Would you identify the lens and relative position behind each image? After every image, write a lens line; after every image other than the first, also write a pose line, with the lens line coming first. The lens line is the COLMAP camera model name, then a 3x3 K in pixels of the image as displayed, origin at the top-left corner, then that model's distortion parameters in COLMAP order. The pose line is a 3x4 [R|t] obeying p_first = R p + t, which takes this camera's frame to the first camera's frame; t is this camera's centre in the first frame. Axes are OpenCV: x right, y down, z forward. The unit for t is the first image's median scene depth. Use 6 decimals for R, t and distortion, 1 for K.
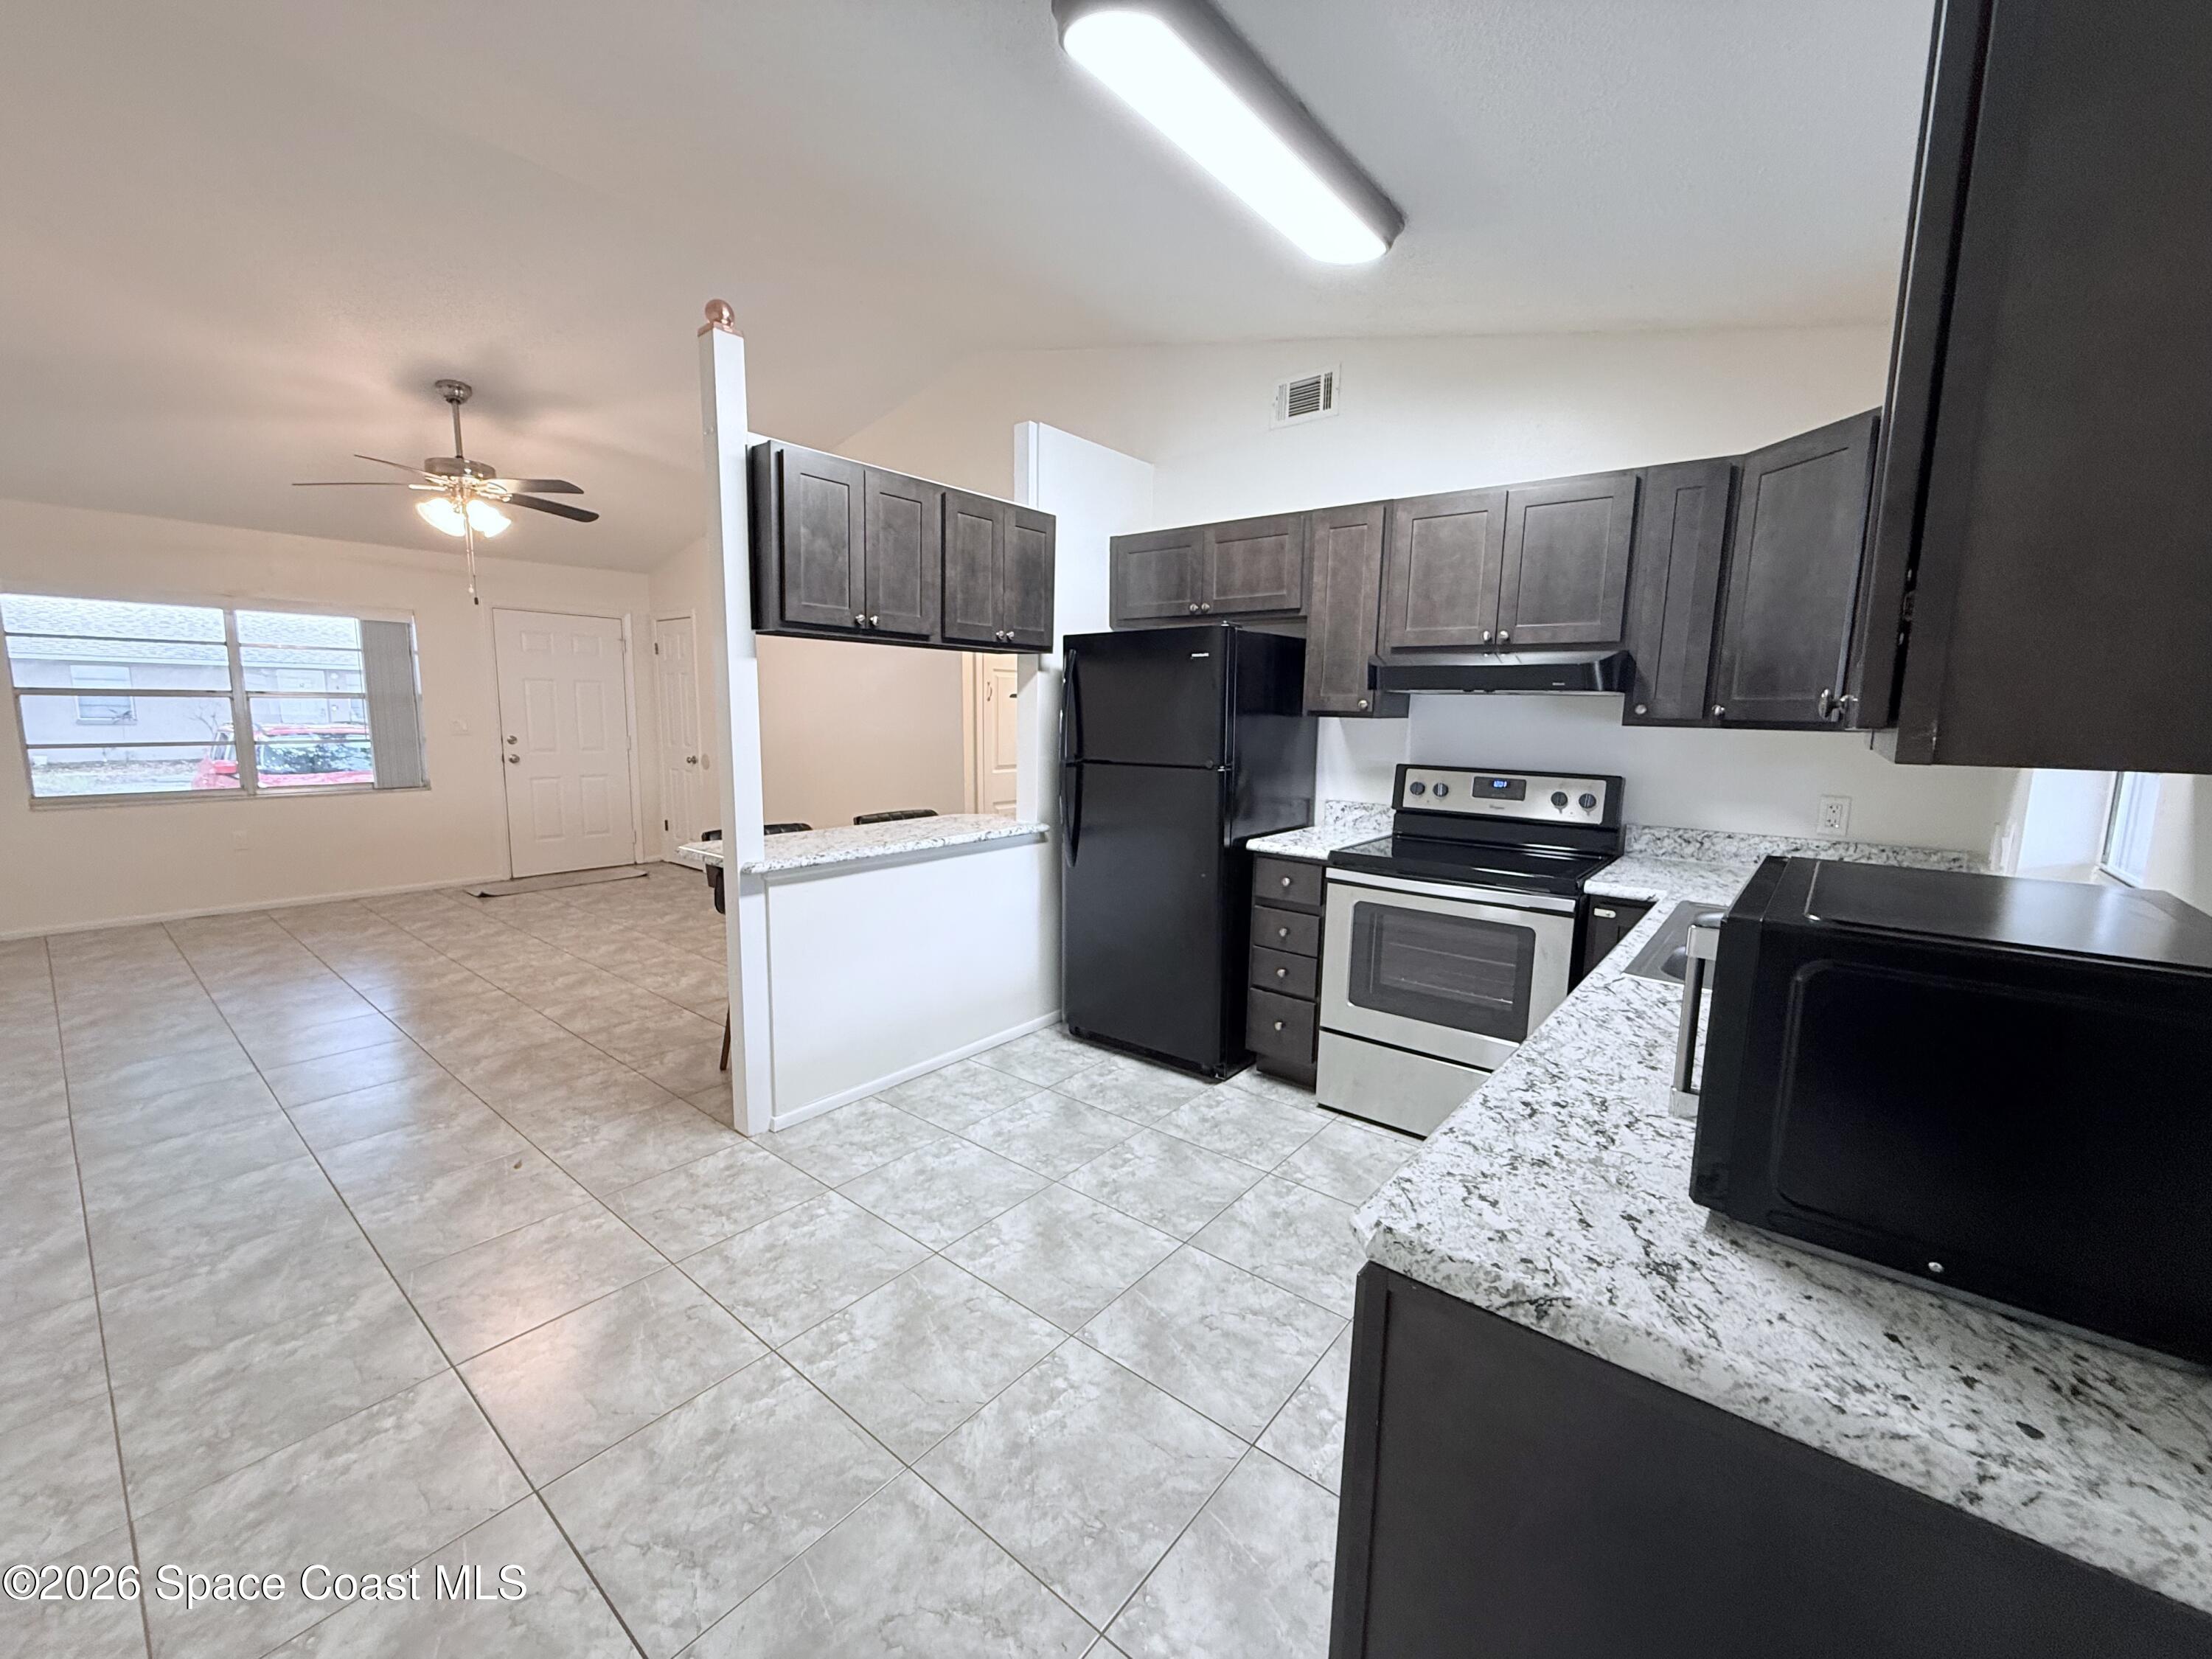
lens RADIAL K [[889.3, 0, 1106.0], [0, 889.3, 829.5], [0, 0, 1]] dist [-0.032192, 0.008617]
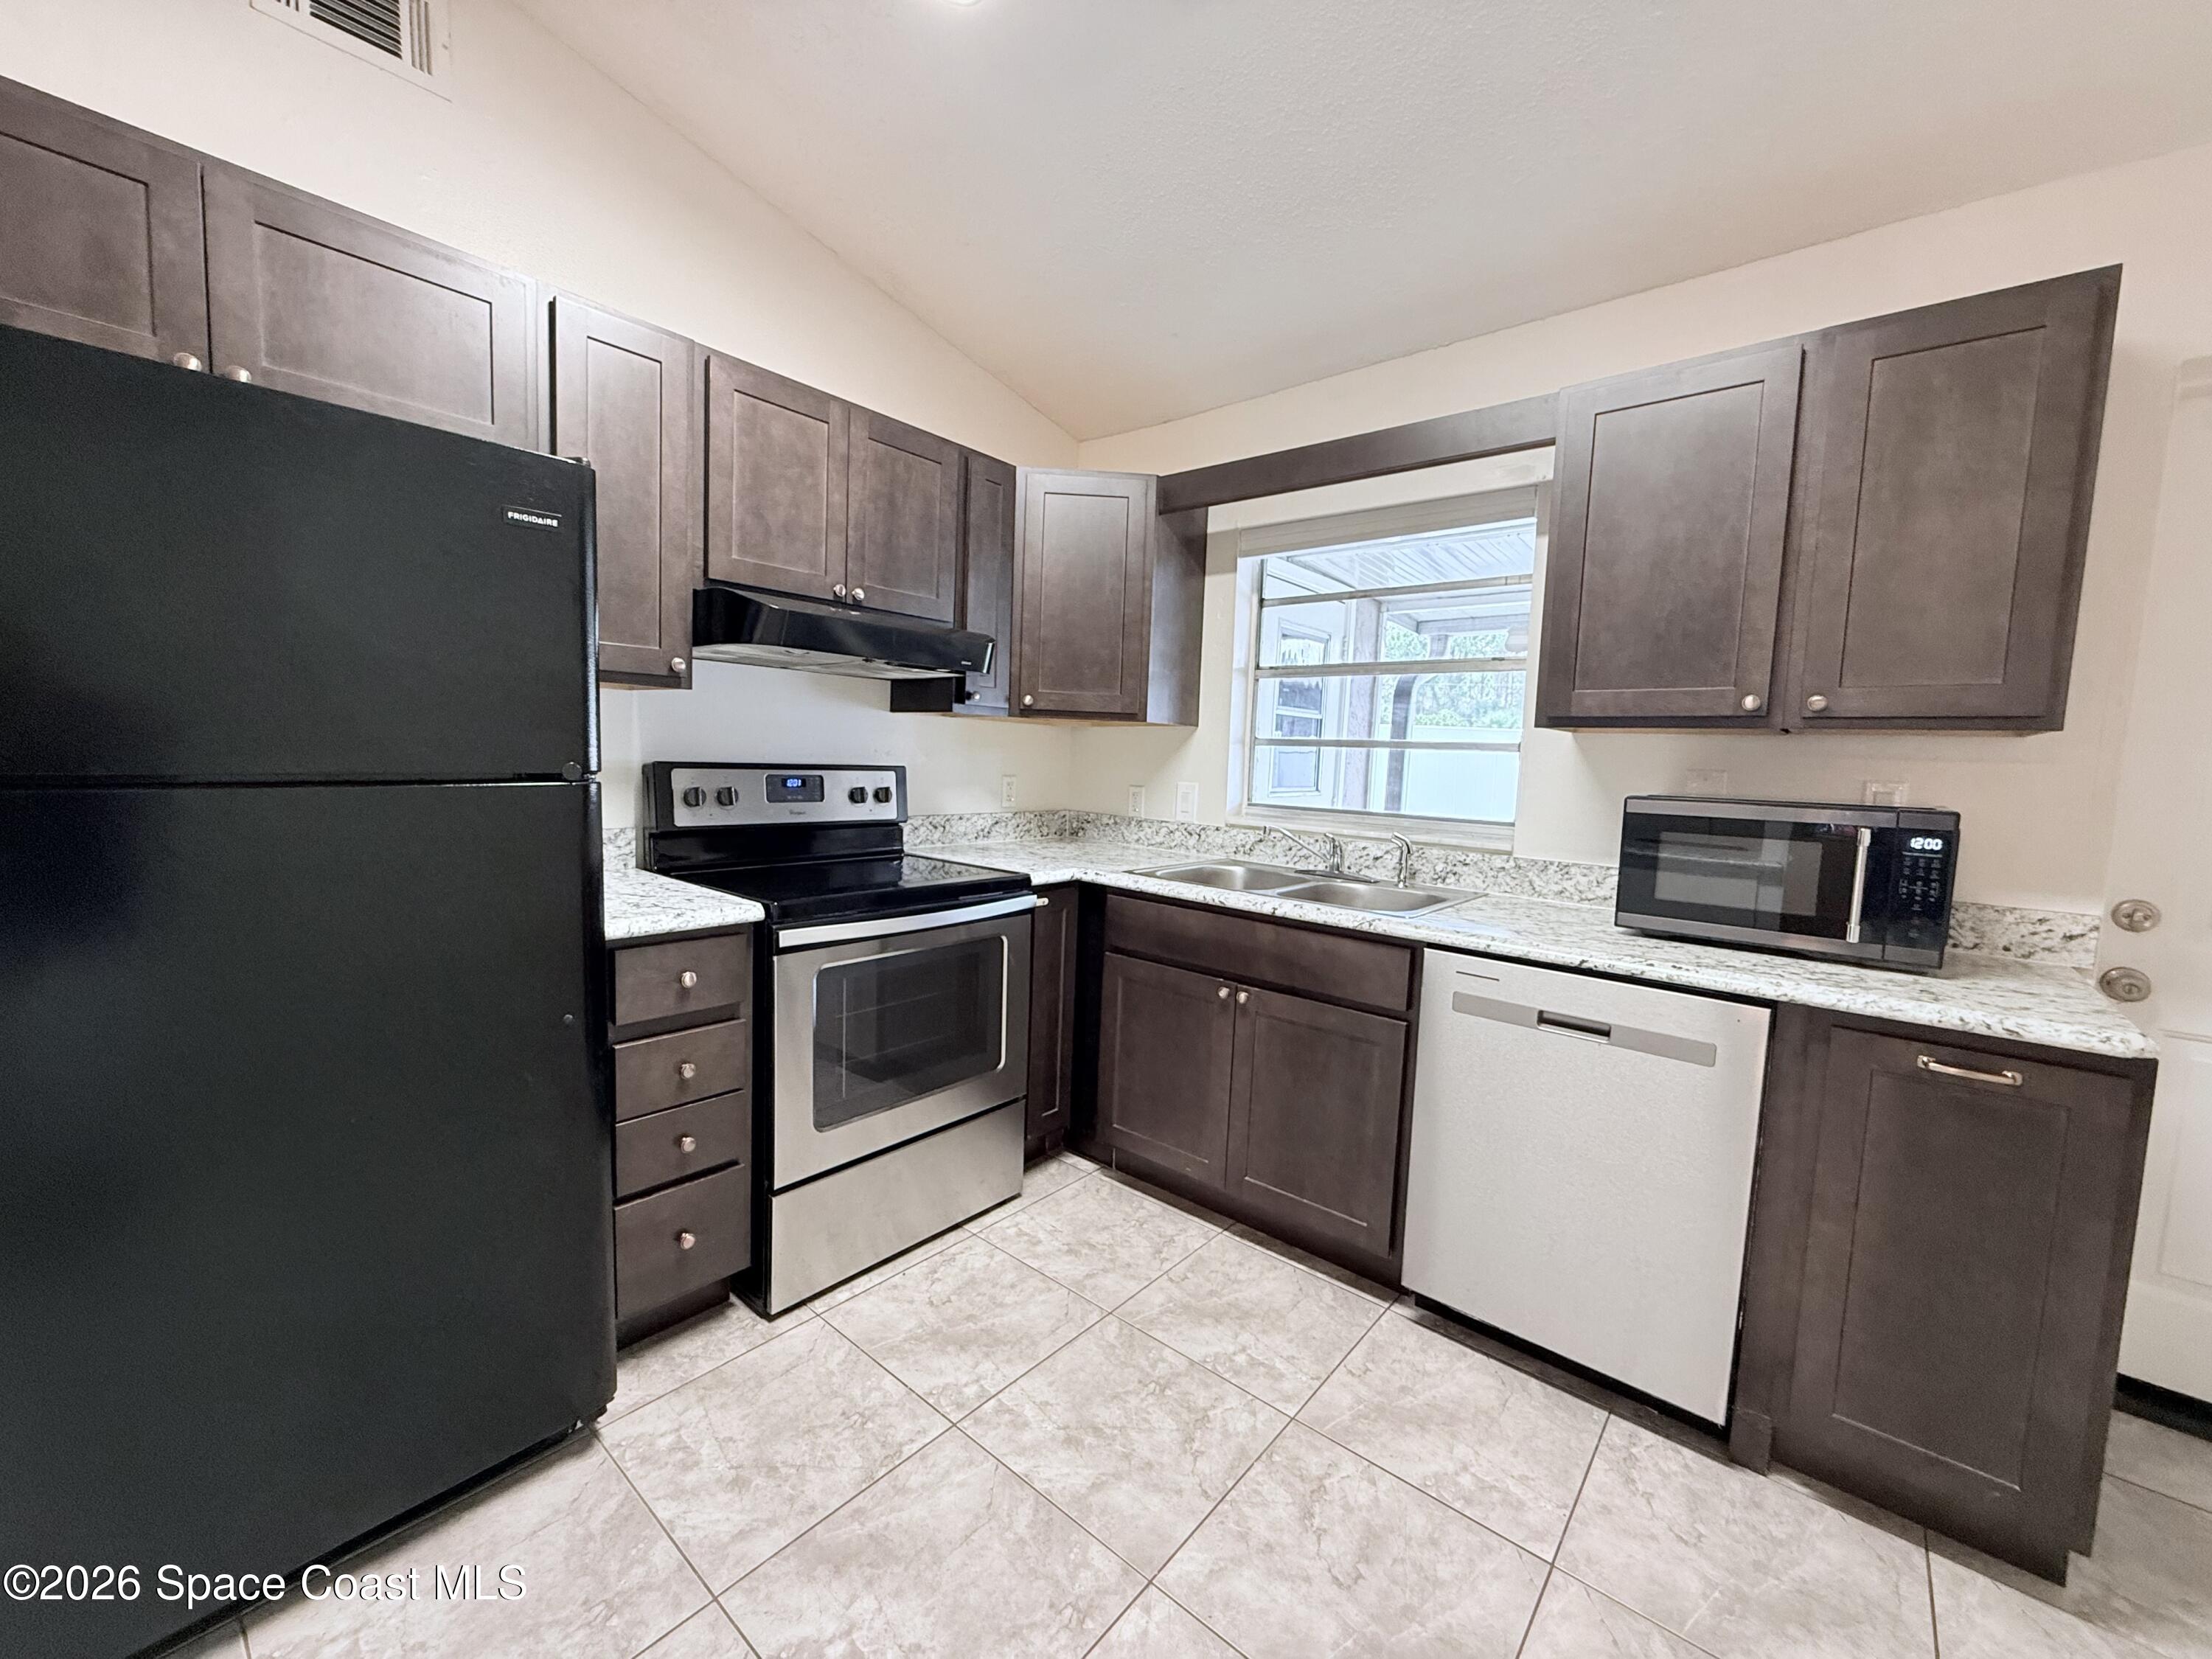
lens RADIAL K [[869.8, 0, 1106.0], [0, 869.8, 829.5], [0, 0, 1]] dist [-0.000948, -0.000185]
pose [[0.022791, -0.103099, 0.994410, -1.434157], [0.096051, 0.990293, 0.100471, -0.279473], [-0.995116, 0.093224, 0.032472, 3.221501]]
